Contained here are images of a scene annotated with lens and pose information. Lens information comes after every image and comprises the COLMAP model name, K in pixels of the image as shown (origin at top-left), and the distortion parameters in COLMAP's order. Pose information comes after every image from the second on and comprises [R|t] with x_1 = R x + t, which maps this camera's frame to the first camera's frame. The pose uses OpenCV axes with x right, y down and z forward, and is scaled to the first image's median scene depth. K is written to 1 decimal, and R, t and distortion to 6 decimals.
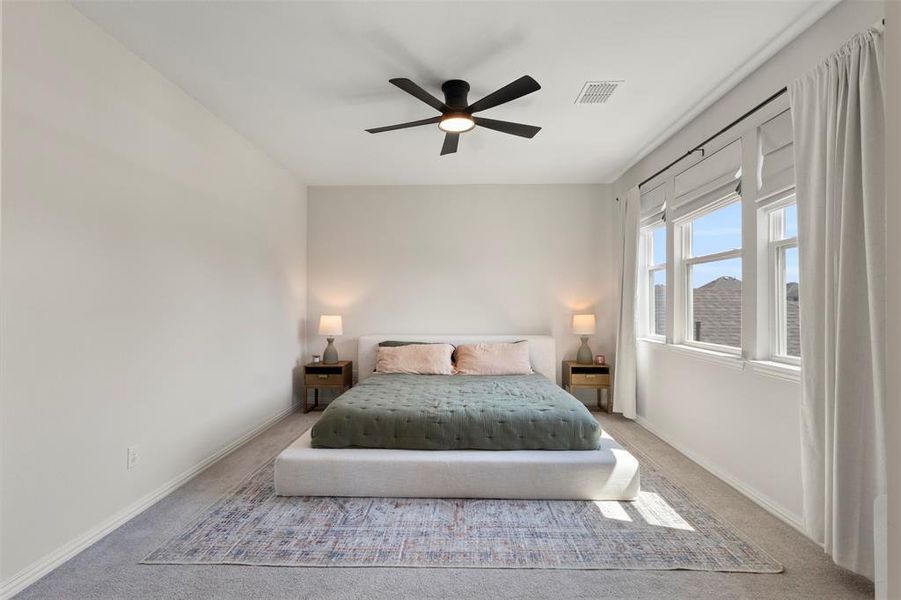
lens RADIAL K [[417.2, 0, 445.5], [0, 417.2, 296.6], [0, 0, 1]] dist [0.001689, 0.001503]
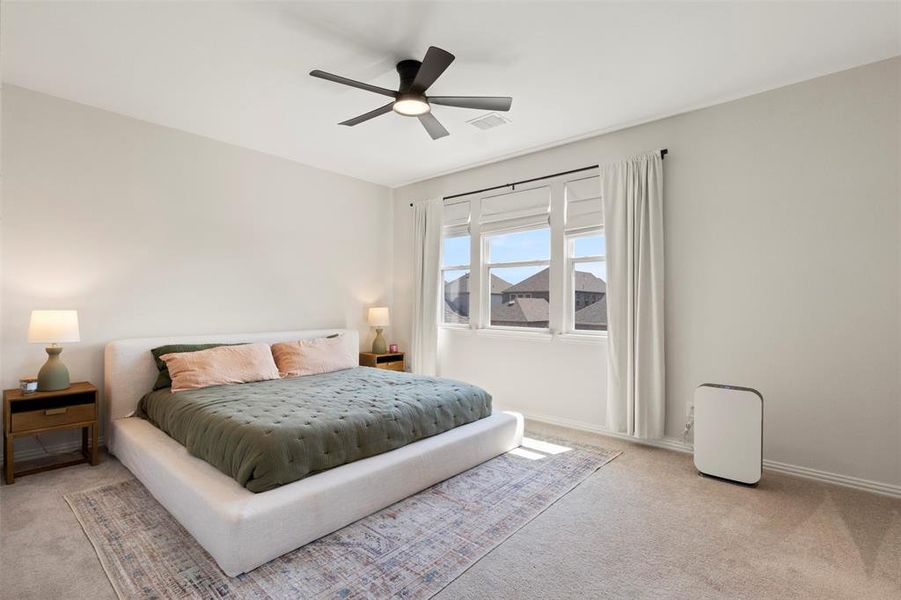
lens RADIAL K [[424.9, 0, 450.5], [0, 424.9, 300.0], [0, 0, 1]] dist [0.001545, 0.000732]
pose [[0.633927, 0.010746, 0.773318, -0.693155], [-0.023863, 0.999699, 0.005671, 0.025167], [-0.773025, -0.022049, 0.633993, 0.309185]]
